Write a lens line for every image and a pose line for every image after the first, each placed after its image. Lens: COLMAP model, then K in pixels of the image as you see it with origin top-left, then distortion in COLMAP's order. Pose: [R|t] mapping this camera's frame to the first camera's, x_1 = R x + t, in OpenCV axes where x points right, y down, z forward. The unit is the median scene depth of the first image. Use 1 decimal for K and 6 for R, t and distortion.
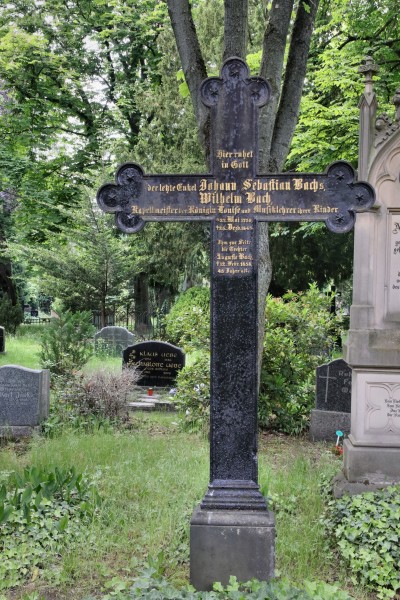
lens RADIAL K [[841.7, 0, 200.0], [0, 841.7, 297.3], [0, 0, 1]] dist [0.055016, 0.000000]
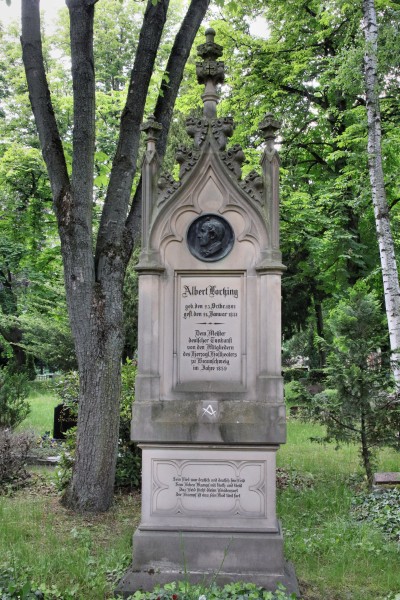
lens RADIAL K [[658.6, 0, 200.4], [0, 658.6, 302.6], [0, 0, 1]] dist [-0.006632, 0.000000]
pose [[0.999827, -0.015873, 0.009743, 0.245778], [0.016593, 0.996744, -0.078910, -0.011380], [-0.008459, 0.079058, 0.996834, 0.273708]]
